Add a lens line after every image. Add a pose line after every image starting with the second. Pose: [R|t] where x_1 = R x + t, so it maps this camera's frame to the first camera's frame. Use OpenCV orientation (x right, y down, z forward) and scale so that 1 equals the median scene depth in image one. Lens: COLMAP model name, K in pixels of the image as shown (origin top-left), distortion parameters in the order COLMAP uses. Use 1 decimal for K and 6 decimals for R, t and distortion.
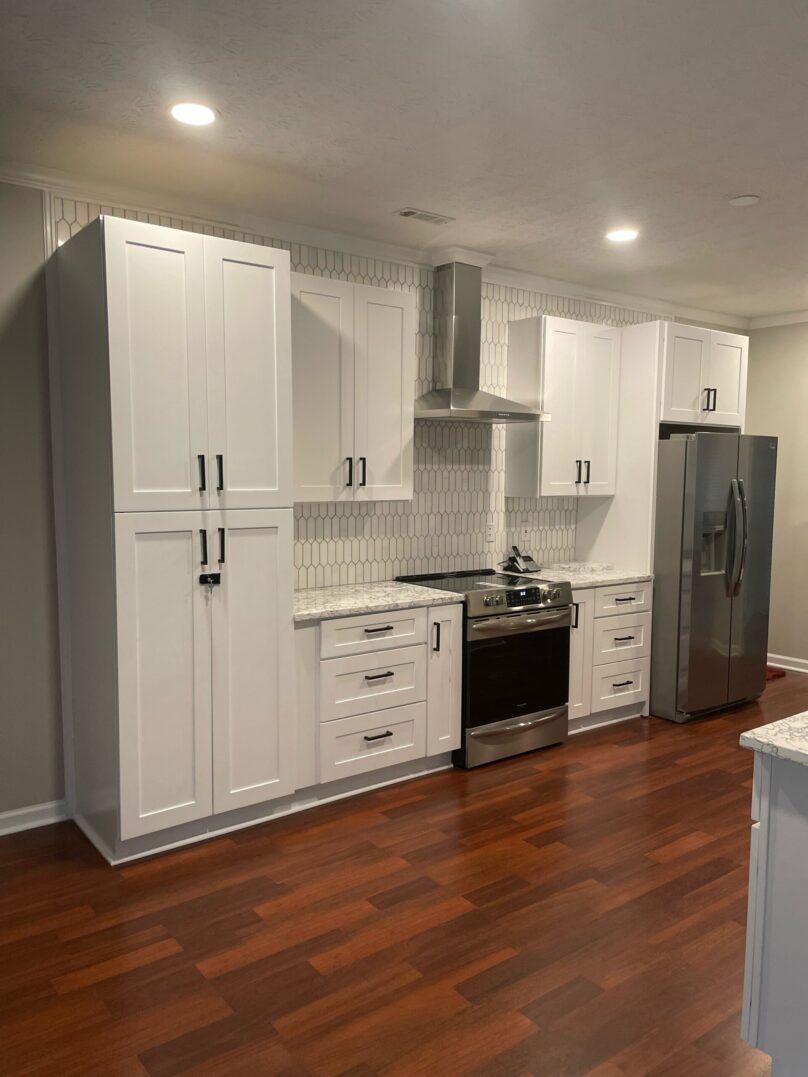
lens RADIAL K [[797.7, 0, 402.6], [0, 797.7, 533.9], [0, 0, 1]] dist [0.085497, -0.112619]
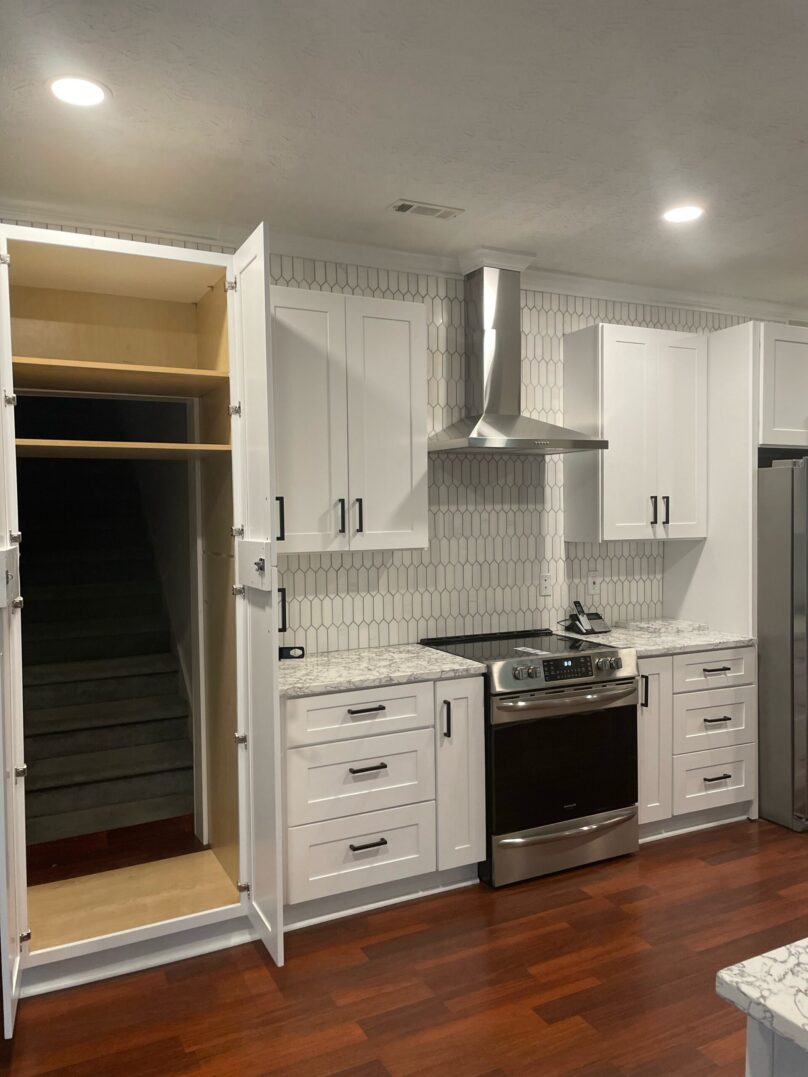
lens RADIAL K [[801.2, 0, 404.6], [0, 801.2, 530.3], [0, 0, 1]] dist [0.081125, -0.100811]
pose [[0.982992, -0.016414, -0.182913, 0.129580], [0.005868, 0.998297, -0.058046, -0.011525], [0.183554, 0.055985, 0.981414, 0.160342]]
